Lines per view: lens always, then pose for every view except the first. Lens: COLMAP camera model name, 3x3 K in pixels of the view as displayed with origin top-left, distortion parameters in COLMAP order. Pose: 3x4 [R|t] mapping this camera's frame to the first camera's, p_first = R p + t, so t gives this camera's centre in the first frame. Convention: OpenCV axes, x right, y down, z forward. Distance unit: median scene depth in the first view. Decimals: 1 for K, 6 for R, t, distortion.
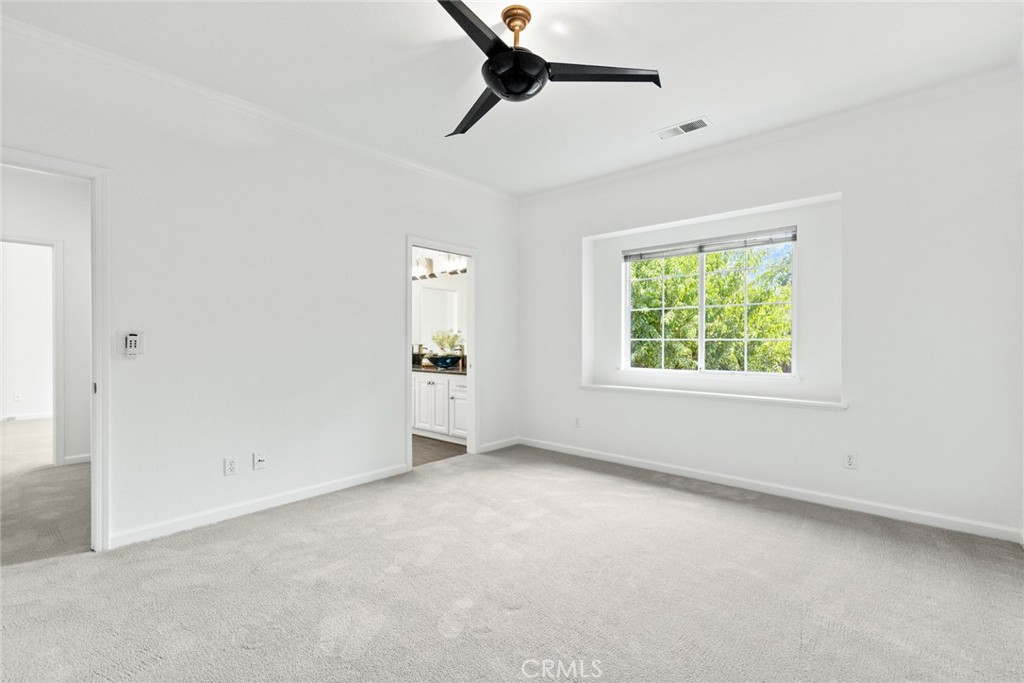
lens RADIAL K [[465.9, 0, 515.8], [0, 465.9, 342.7], [0, 0, 1]] dist [0.001672, 0.000163]
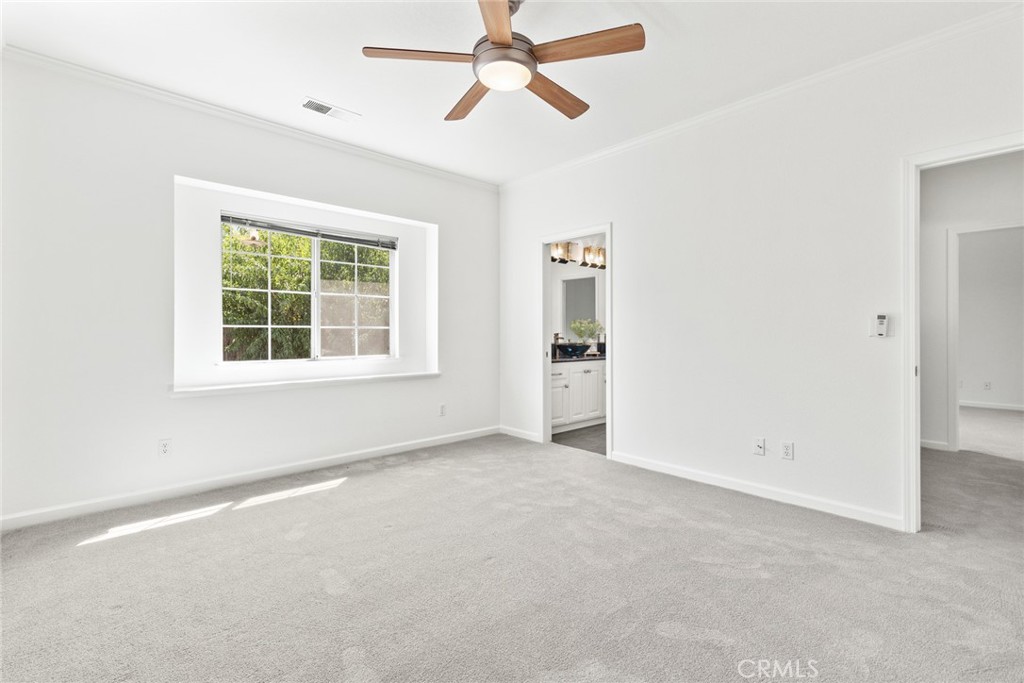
lens RADIAL K [[465.9, 0, 516.5], [0, 465.9, 336.0], [0, 0, 1]] dist [0.001672, 0.000163]
pose [[0.089725, -0.015747, 0.995842, -0.964404], [-0.001189, 0.999873, 0.015918, -0.004849], [-0.995966, -0.002612, 0.089695, 0.856443]]
